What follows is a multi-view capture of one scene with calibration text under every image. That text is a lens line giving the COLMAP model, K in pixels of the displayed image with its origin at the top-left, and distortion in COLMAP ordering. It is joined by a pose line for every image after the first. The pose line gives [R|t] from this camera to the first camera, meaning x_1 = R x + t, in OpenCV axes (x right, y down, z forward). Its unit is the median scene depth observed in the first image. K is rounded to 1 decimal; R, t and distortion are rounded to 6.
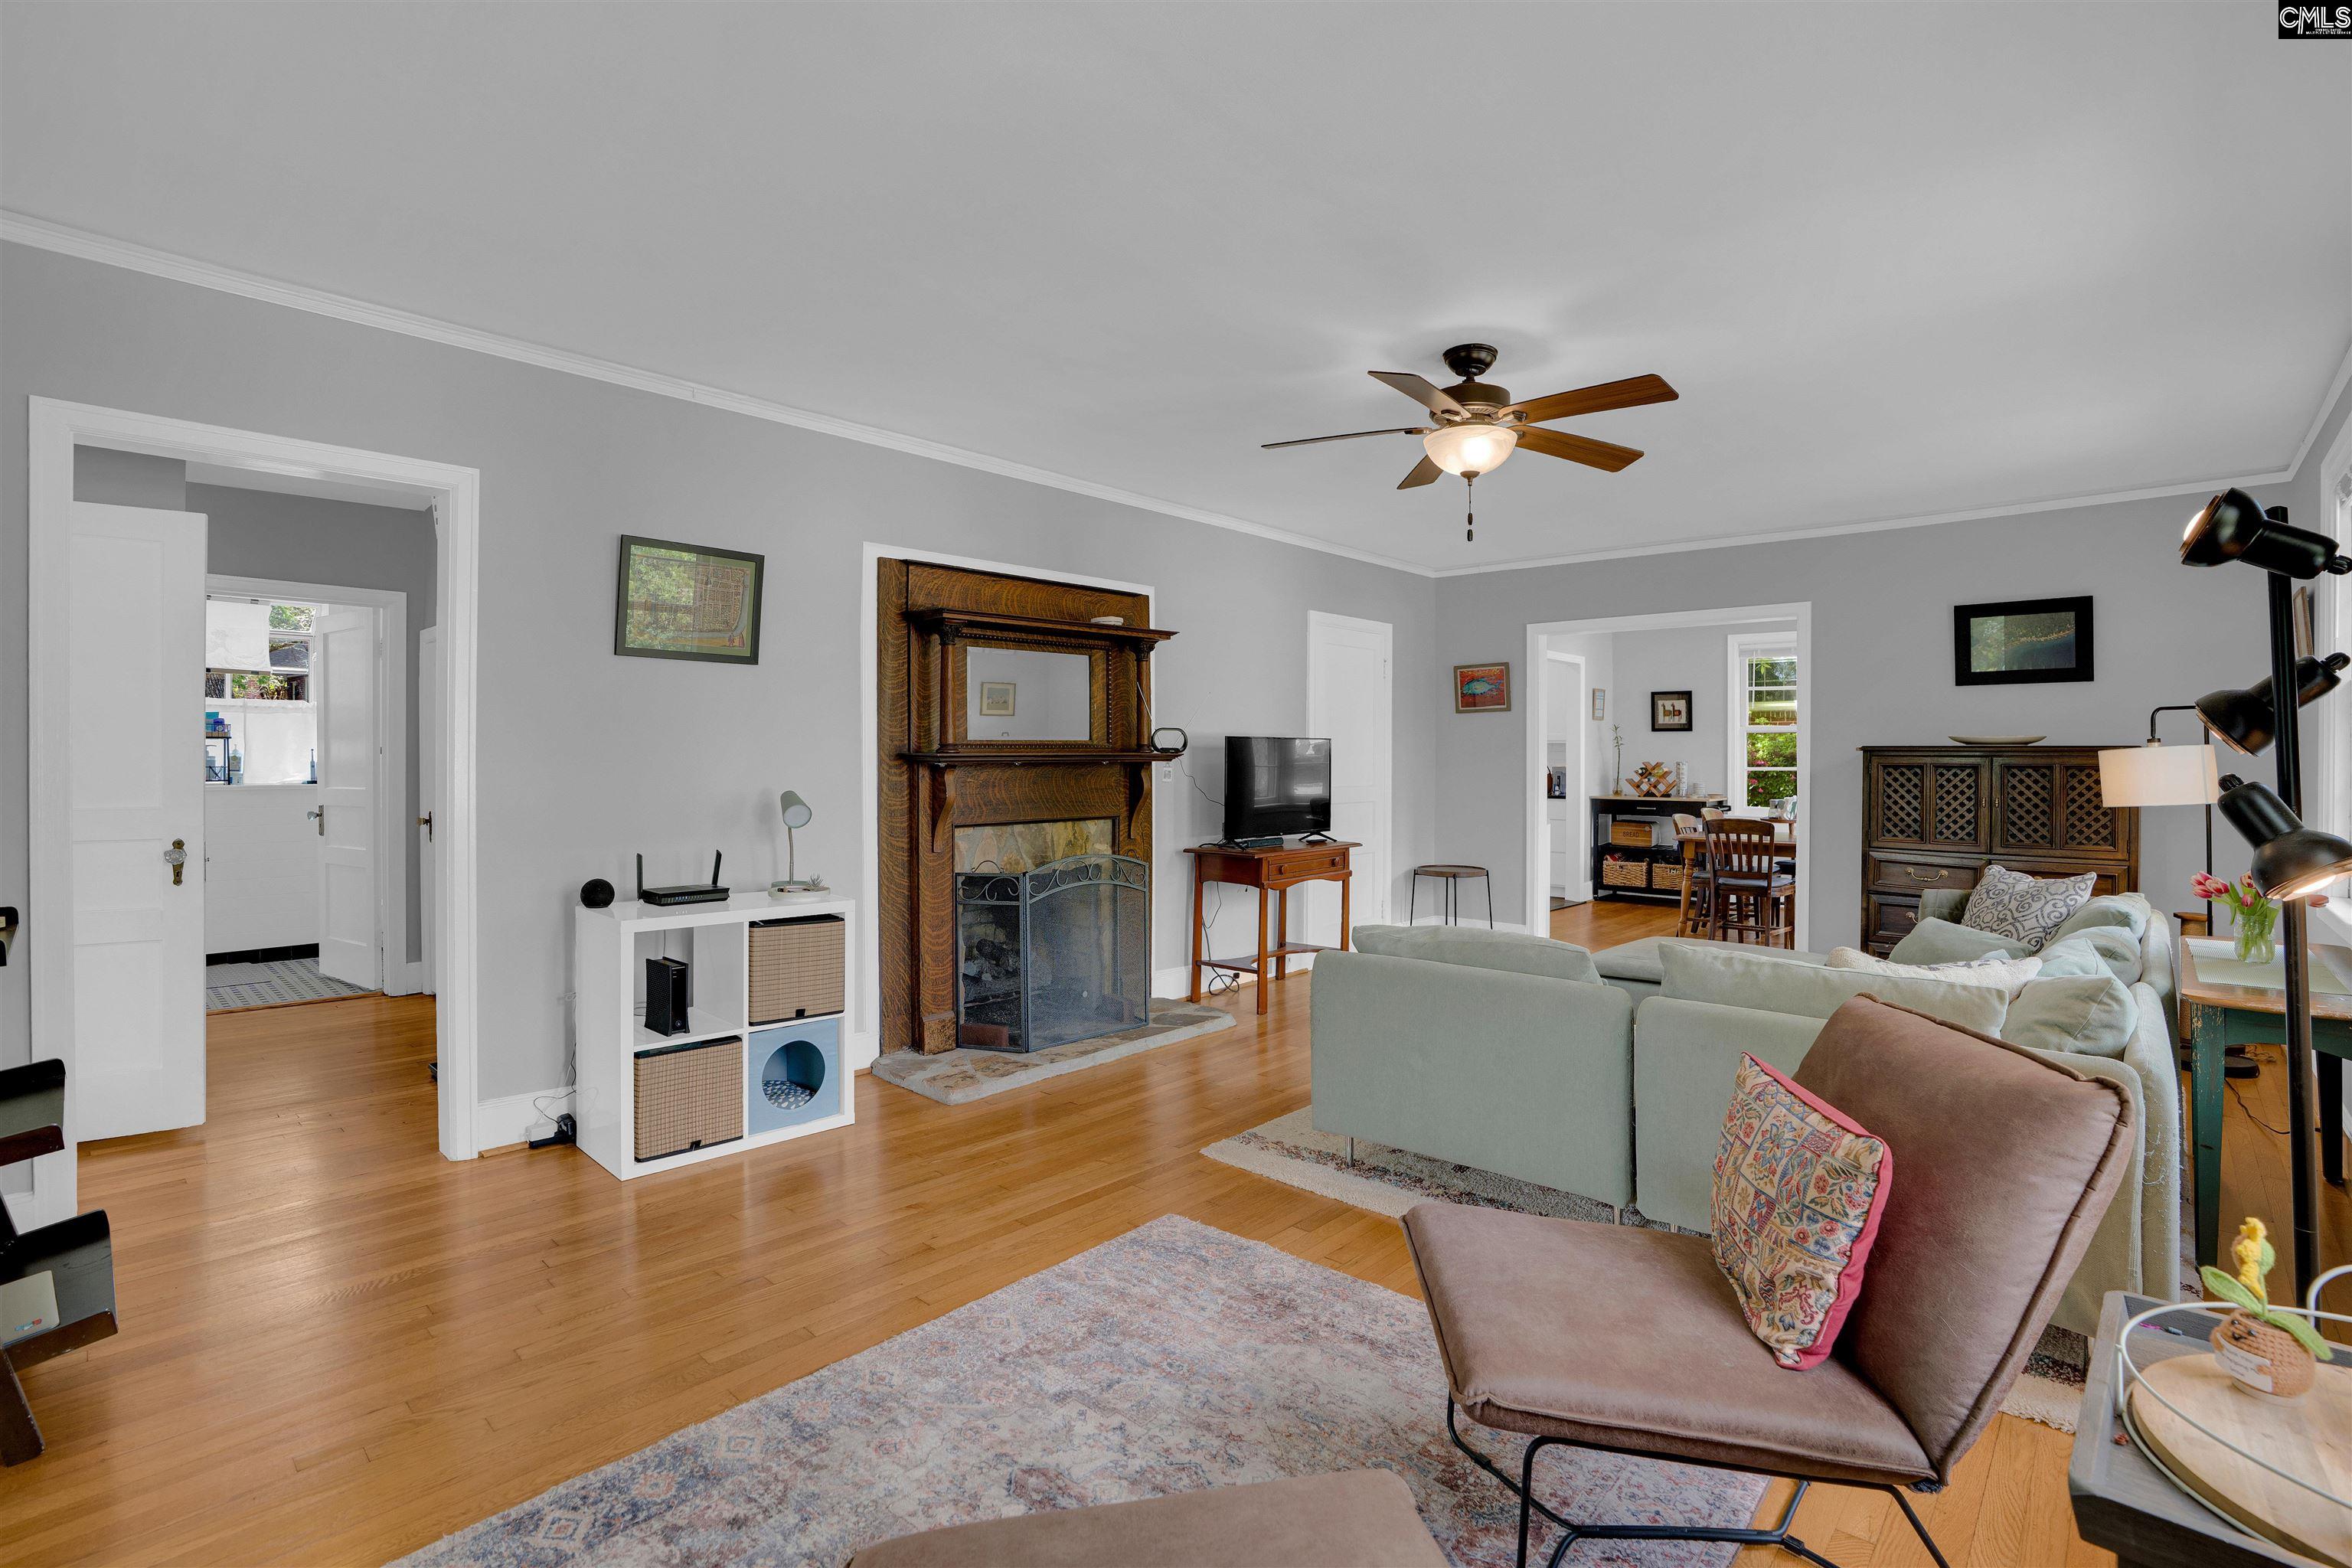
lens RADIAL K [[1088.0, 0, 1169.1], [0, 1088.0, 774.5], [0, 0, 1]] dist [-0.067937, 0.032302]
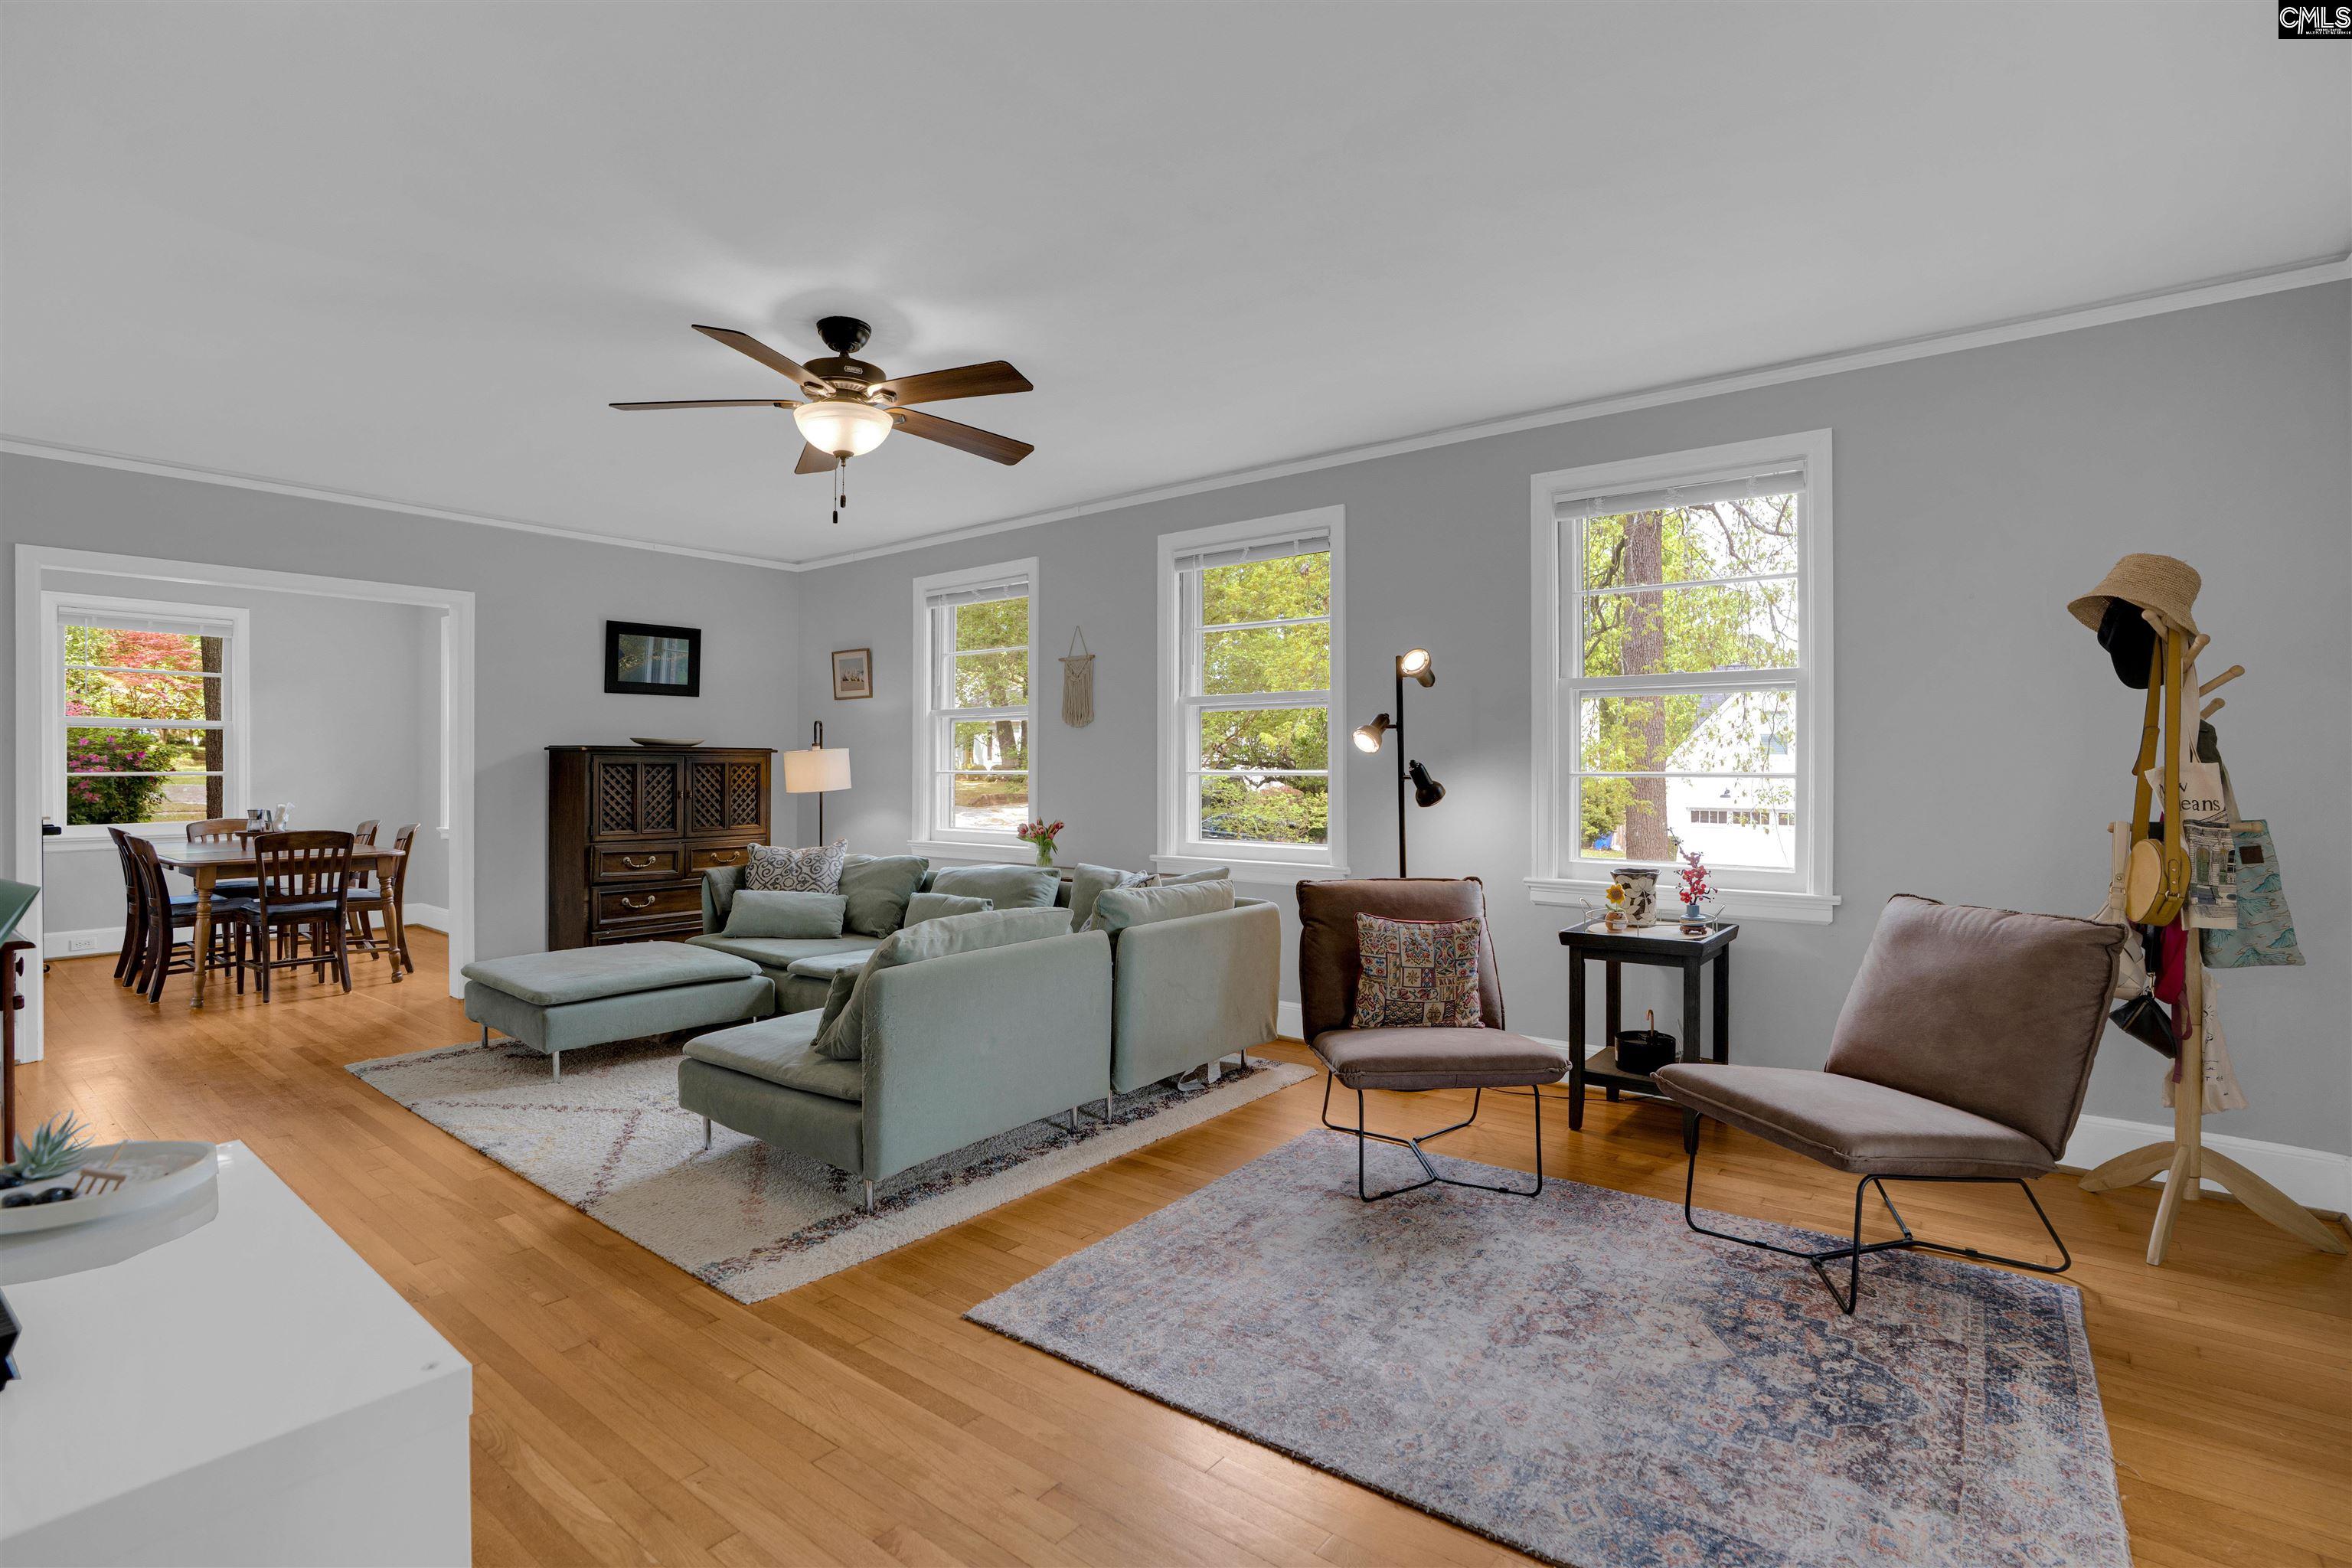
lens RADIAL K [[1116.5, 0, 1176.0], [0, 1116.5, 784.0], [0, 0, 1]] dist [-0.068178, 0.034125]
pose [[-0.082531, -0.017591, 0.996433, -0.532414], [0.015813, 0.999695, 0.018959, -0.000787], [-0.996463, 0.017322, -0.082228, 0.583680]]
